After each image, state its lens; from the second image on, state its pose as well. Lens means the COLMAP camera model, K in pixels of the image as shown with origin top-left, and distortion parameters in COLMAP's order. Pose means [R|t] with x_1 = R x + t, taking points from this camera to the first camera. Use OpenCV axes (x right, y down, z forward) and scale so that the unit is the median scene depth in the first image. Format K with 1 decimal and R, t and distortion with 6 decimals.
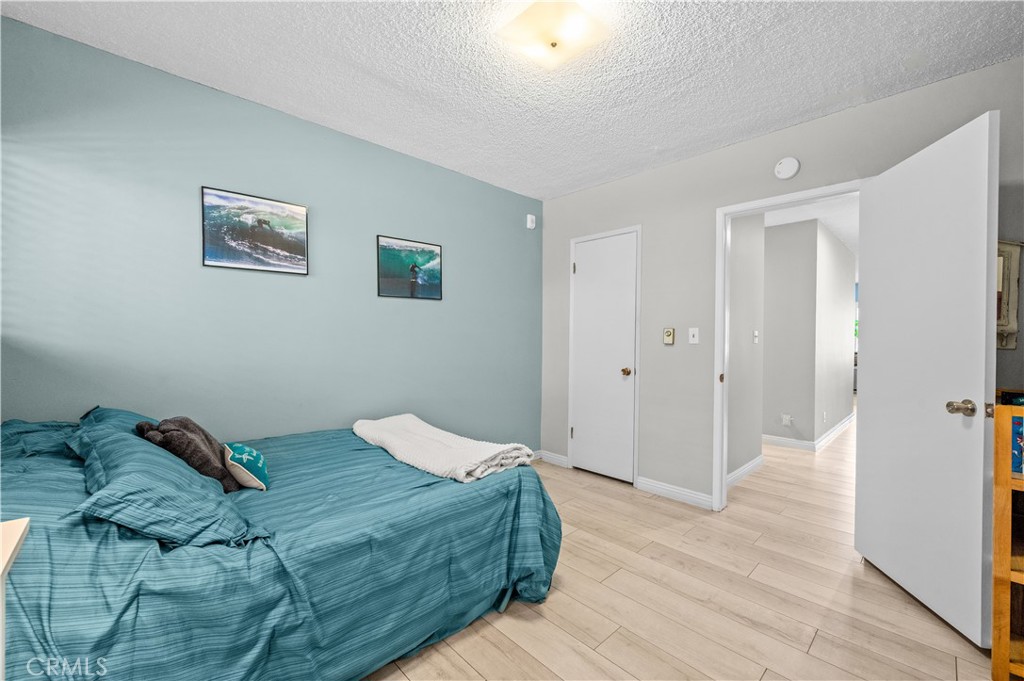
lens RADIAL K [[415.1, 0, 524.8], [0, 415.1, 342.7], [0, 0, 1]] dist [0.011374, -0.000232]
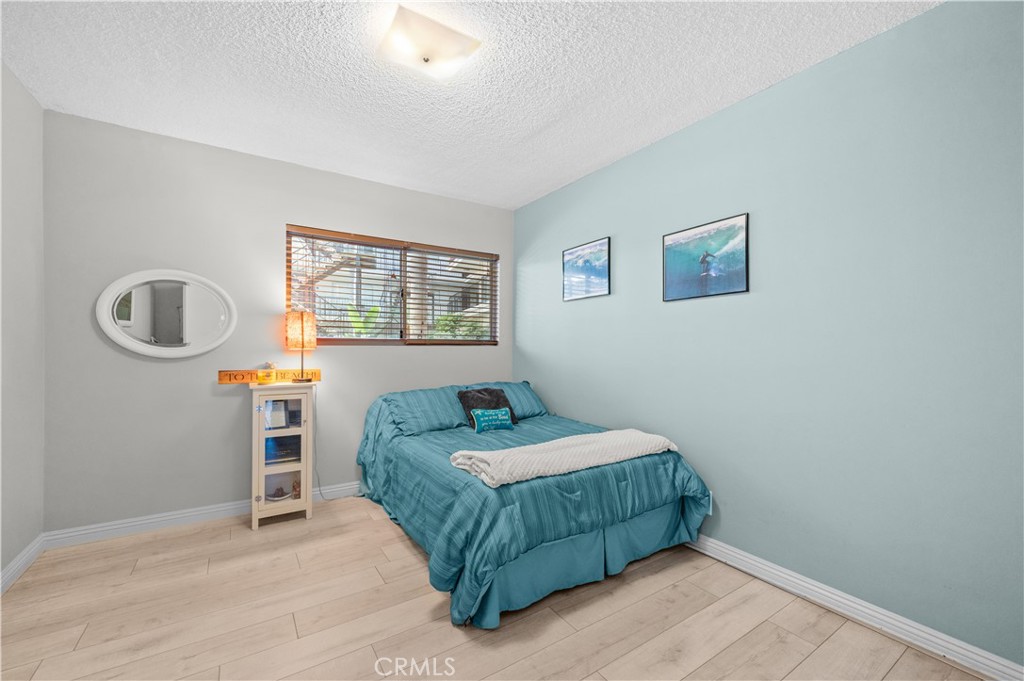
lens RADIAL K [[415.1, 0, 524.8], [0, 415.1, 342.7], [0, 0, 1]] dist [0.011374, -0.000232]
pose [[-0.181602, -0.002125, -0.983370, 0.600310], [-0.009369, 0.999956, -0.000430, -0.015250], [0.983328, 0.009135, -0.181613, 0.835030]]
